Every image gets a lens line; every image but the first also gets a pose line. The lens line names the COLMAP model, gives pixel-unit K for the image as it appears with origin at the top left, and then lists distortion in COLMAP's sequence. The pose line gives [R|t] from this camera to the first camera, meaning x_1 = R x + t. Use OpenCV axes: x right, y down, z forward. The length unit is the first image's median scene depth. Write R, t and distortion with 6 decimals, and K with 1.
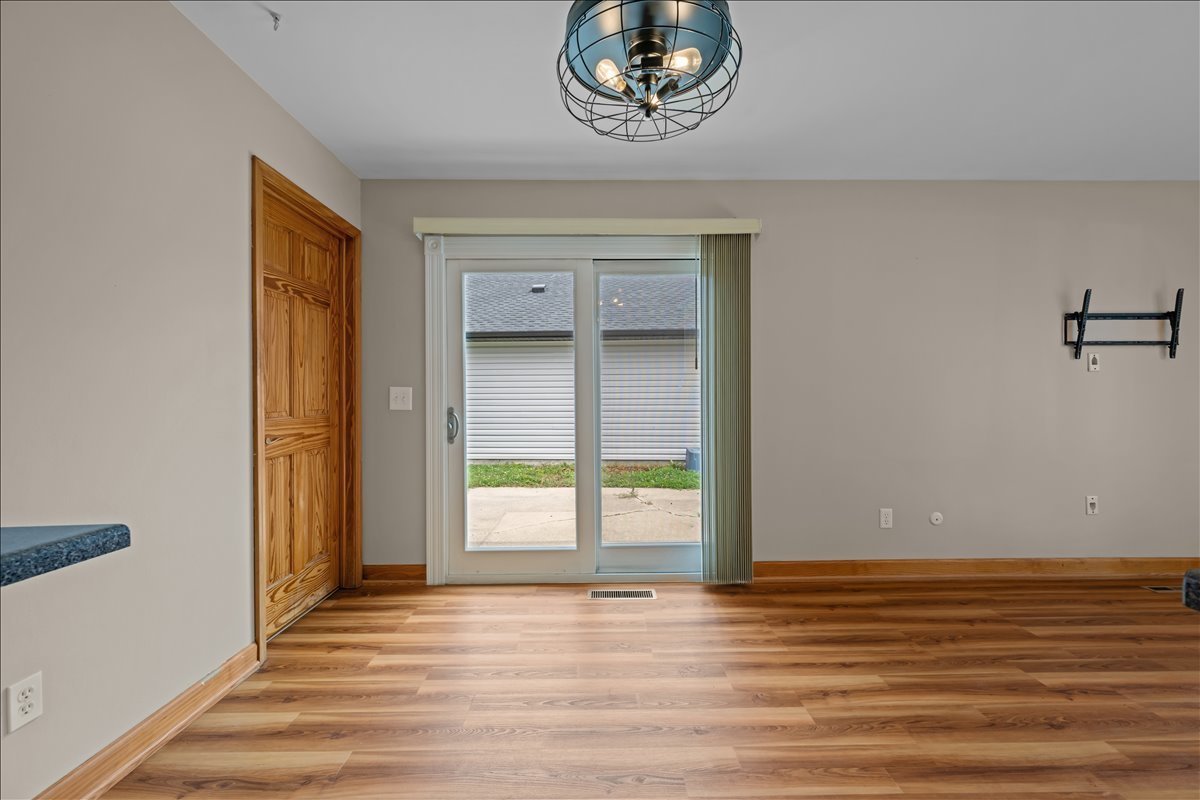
lens RADIAL K [[478.6, 0, 595.6], [0, 478.6, 398.6], [0, 0, 1]] dist [0.000016, -0.000102]
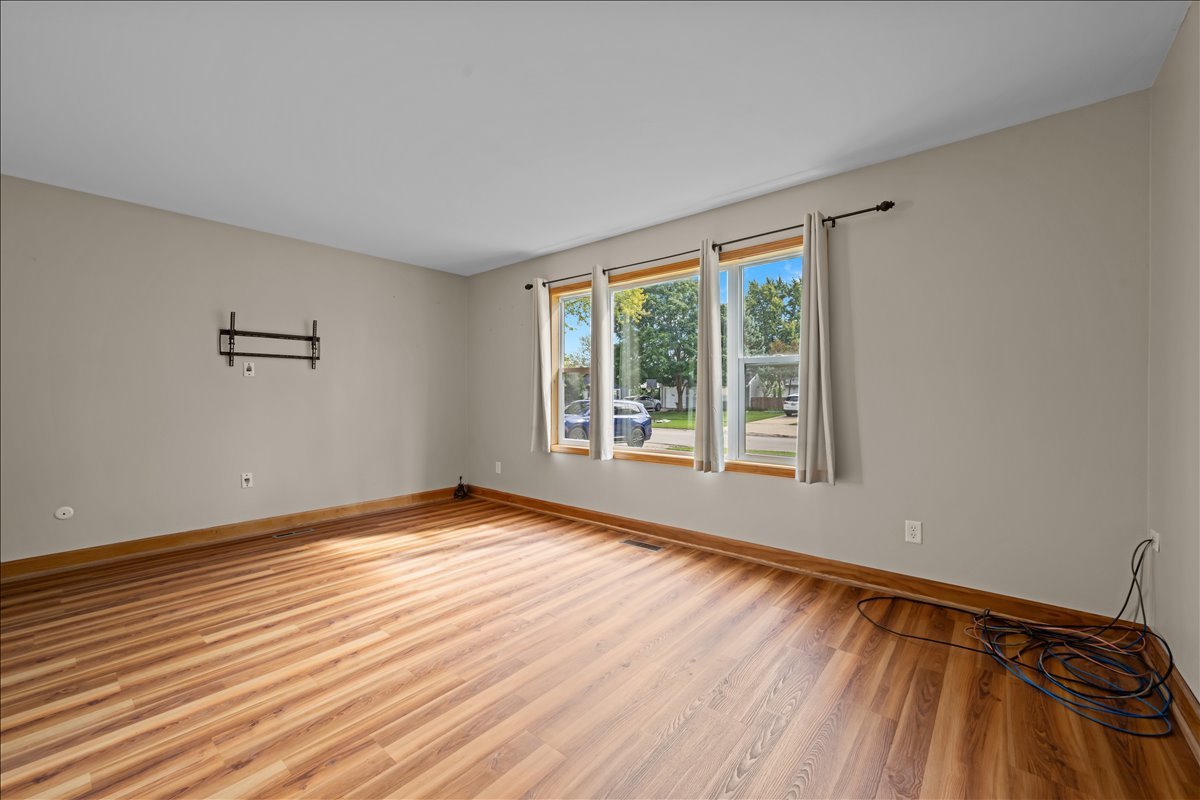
lens RADIAL K [[478.6, 0, 595.6], [0, 478.6, 398.6], [0, 0, 1]] dist [0.000016, -0.000102]
pose [[0.659990, -0.002666, 0.751270, 0.696606], [0.002630, 0.999996, 0.001238, 0.003791], [-0.751270, 0.001159, 0.659994, -0.559286]]
